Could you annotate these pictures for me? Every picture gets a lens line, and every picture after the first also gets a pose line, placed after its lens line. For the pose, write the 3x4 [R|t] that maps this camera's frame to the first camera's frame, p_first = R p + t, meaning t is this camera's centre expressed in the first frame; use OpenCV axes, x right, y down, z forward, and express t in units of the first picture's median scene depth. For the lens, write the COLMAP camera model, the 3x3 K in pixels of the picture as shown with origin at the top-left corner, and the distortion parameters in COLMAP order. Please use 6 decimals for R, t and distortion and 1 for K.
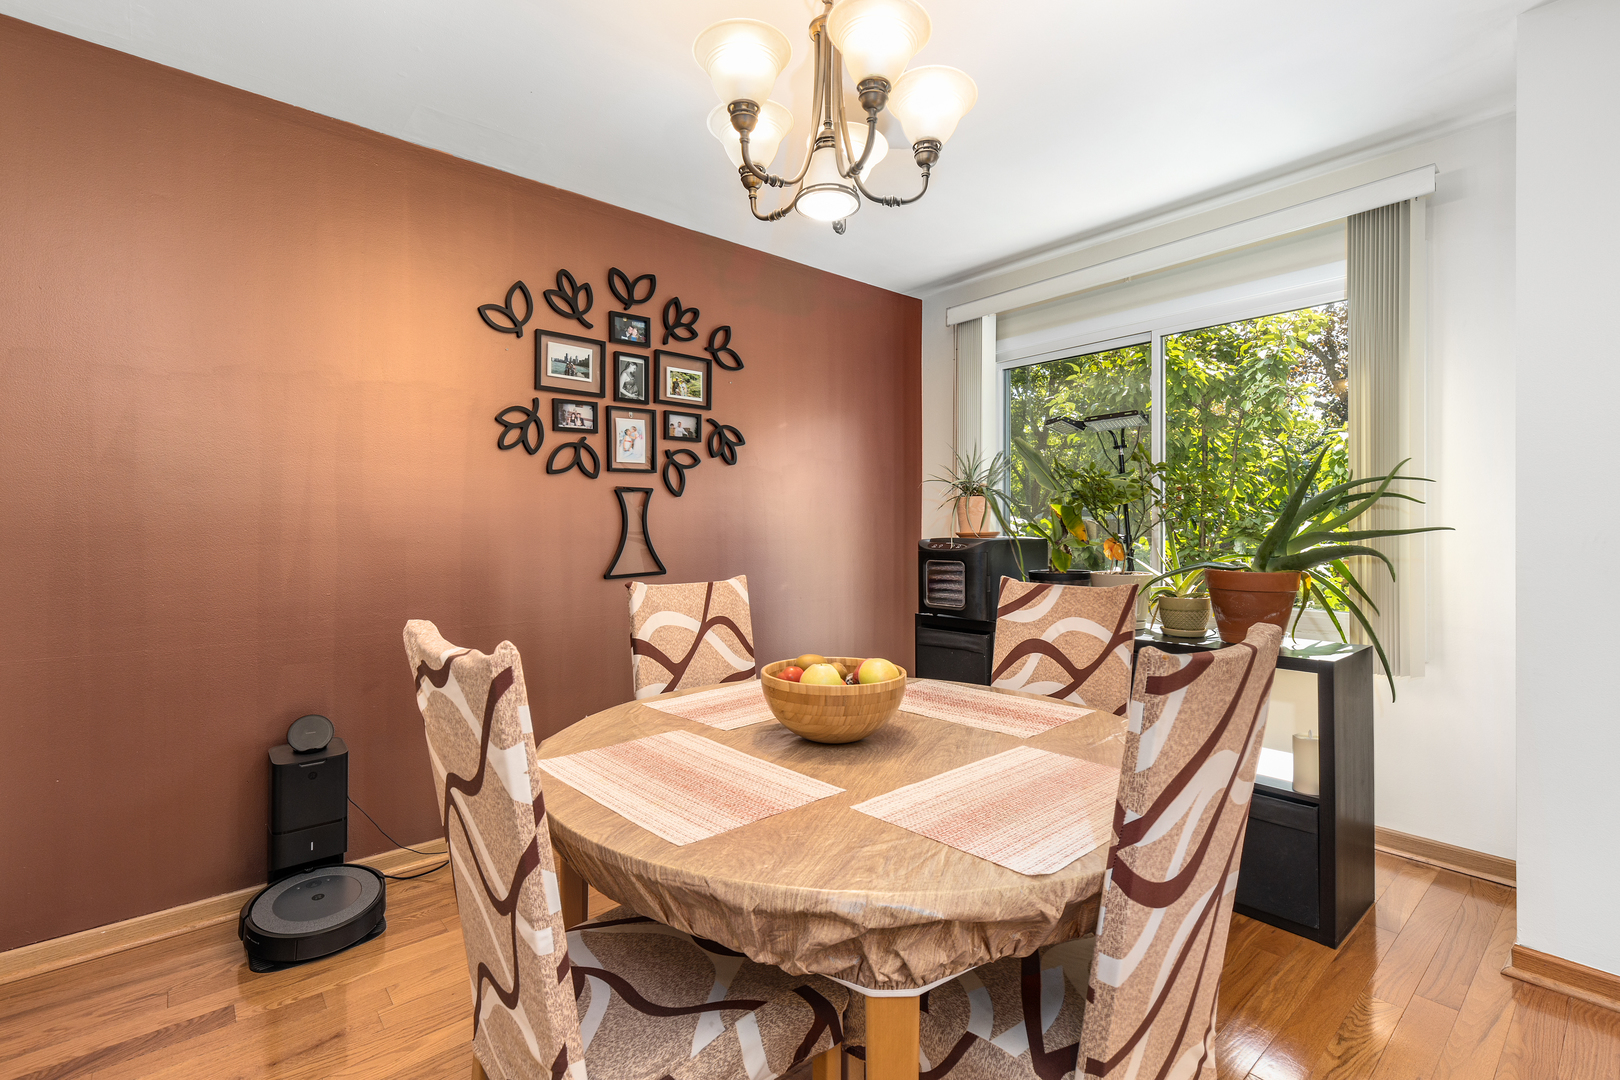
lens RADIAL K [[727.9, 0, 809.0], [0, 727.9, 537.4], [0, 0, 1]] dist [0.005873, 0.000146]
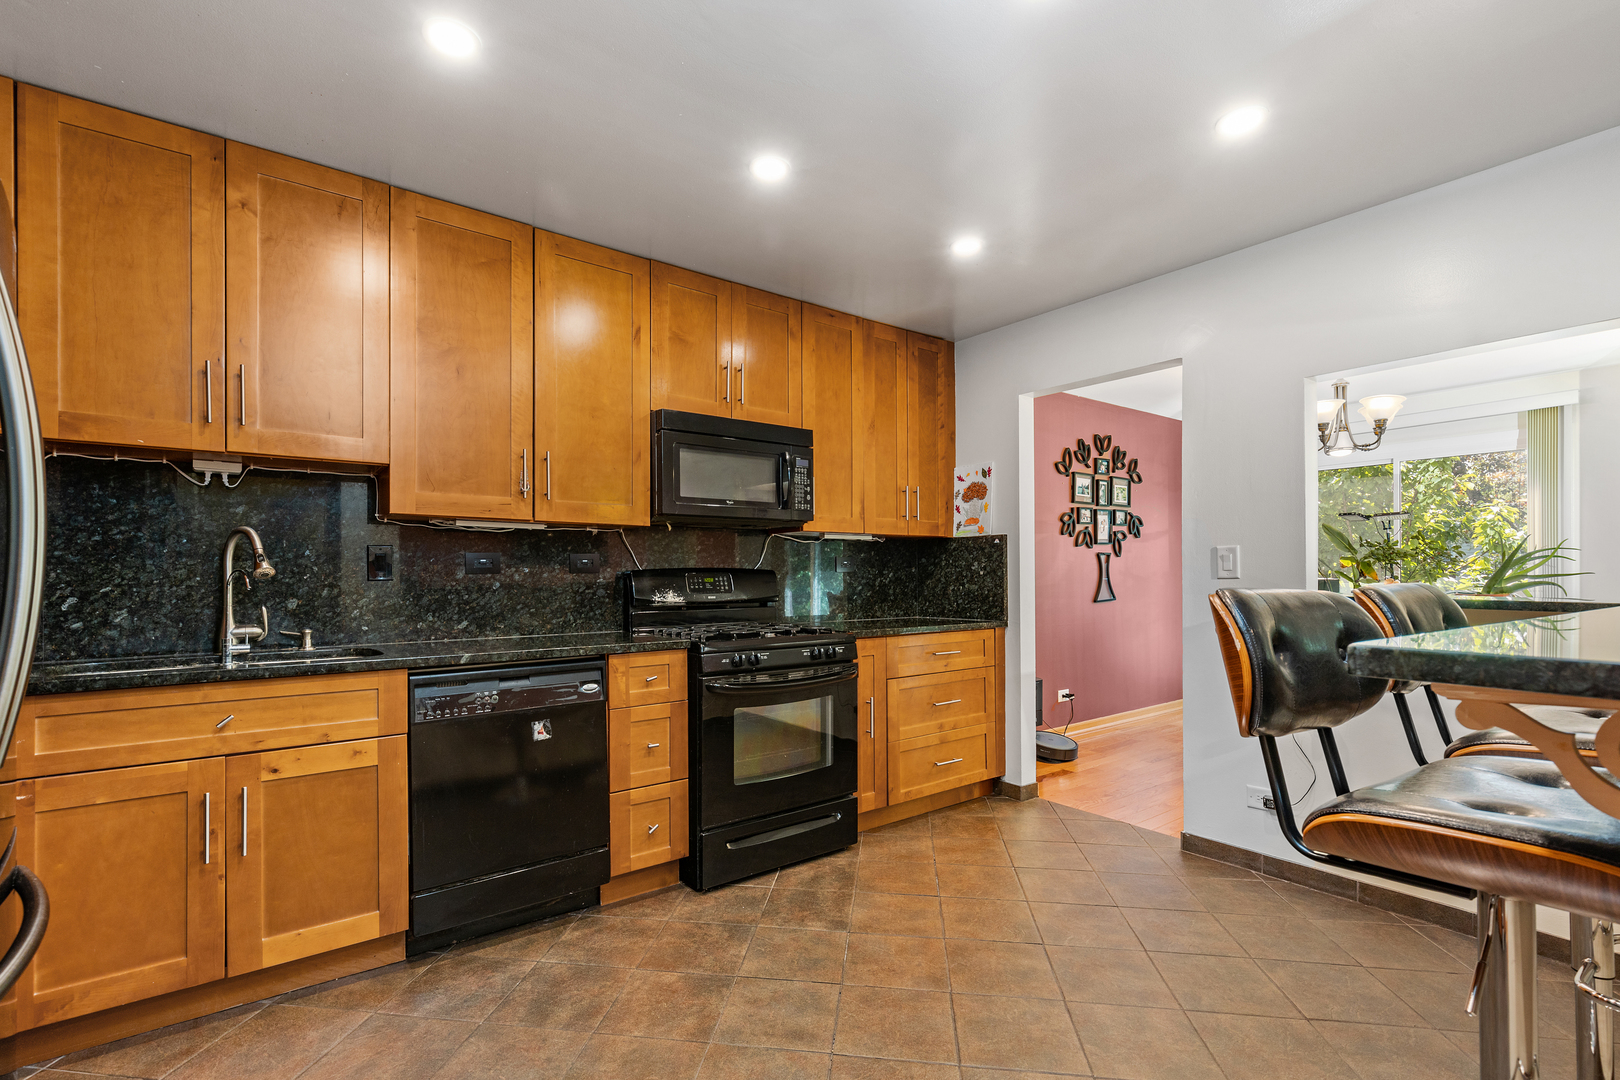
lens RADIAL K [[727.9, 0, 799.2], [0, 727.9, 577.9], [0, 0, 1]] dist [0.005873, 0.000146]
pose [[0.997928, -0.006324, -0.064021, -0.892970], [0.006170, 0.999978, -0.002595, -0.004321], [0.064036, 0.002194, 0.997945, -0.884530]]
